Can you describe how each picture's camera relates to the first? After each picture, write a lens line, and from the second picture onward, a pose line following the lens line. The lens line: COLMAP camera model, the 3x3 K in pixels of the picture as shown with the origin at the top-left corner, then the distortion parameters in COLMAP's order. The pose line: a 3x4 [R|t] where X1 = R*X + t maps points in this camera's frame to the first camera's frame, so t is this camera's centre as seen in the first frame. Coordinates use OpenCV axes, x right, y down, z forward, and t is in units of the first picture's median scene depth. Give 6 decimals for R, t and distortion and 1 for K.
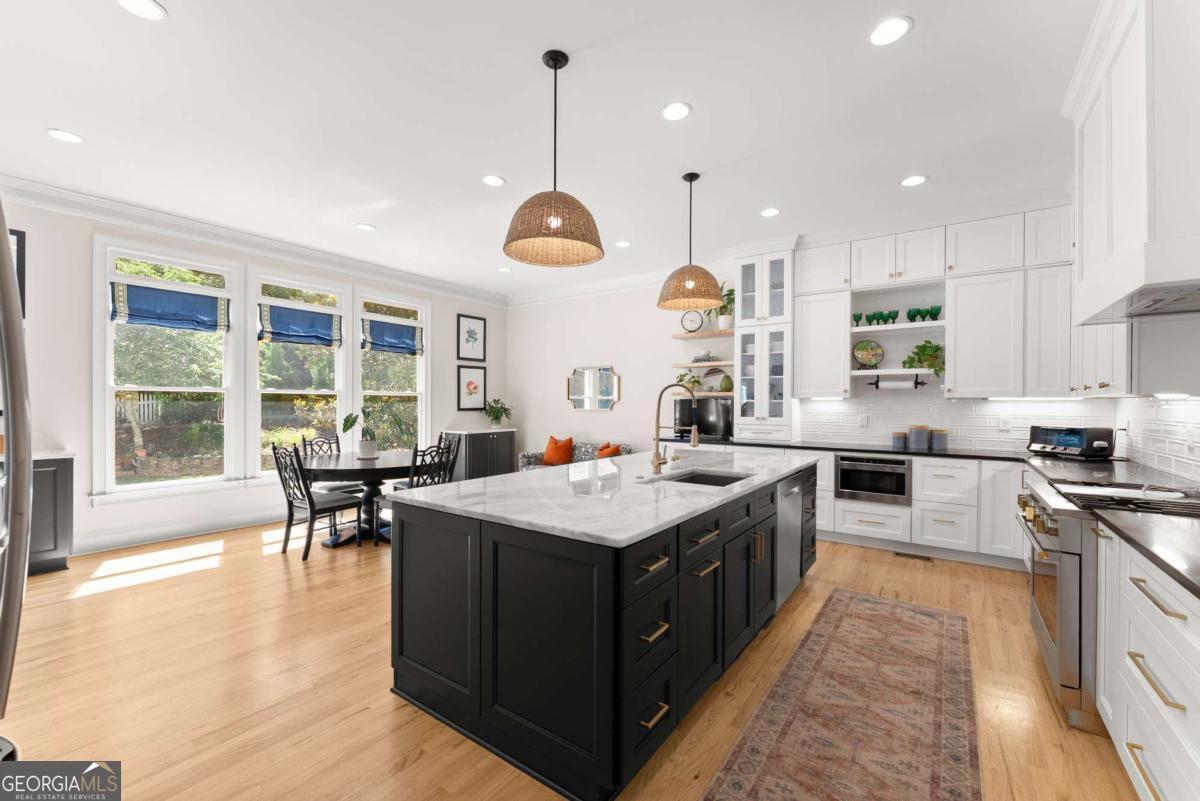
lens RADIAL K [[487.7, 0, 595.0], [0, 487.7, 403.7], [0, 0, 1]] dist [-0.000880, -0.001019]
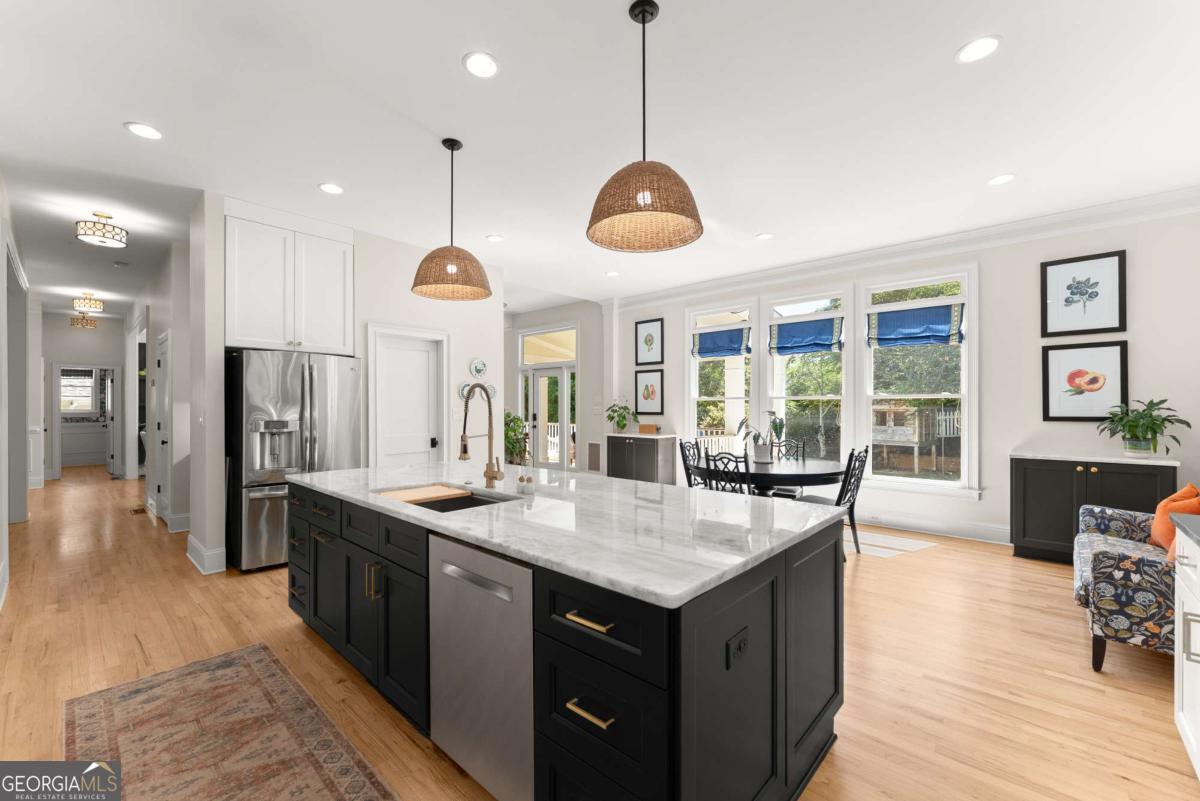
lens RADIAL K [[487.7, 0, 597.3], [0, 487.7, 404.9], [0, 0, 1]] dist [-0.000880, -0.001019]
pose [[-0.116221, -0.009694, -0.993176, 0.620323], [-0.004111, 0.999948, -0.009279, 0.003627], [0.993215, 0.003004, -0.116255, 0.820788]]
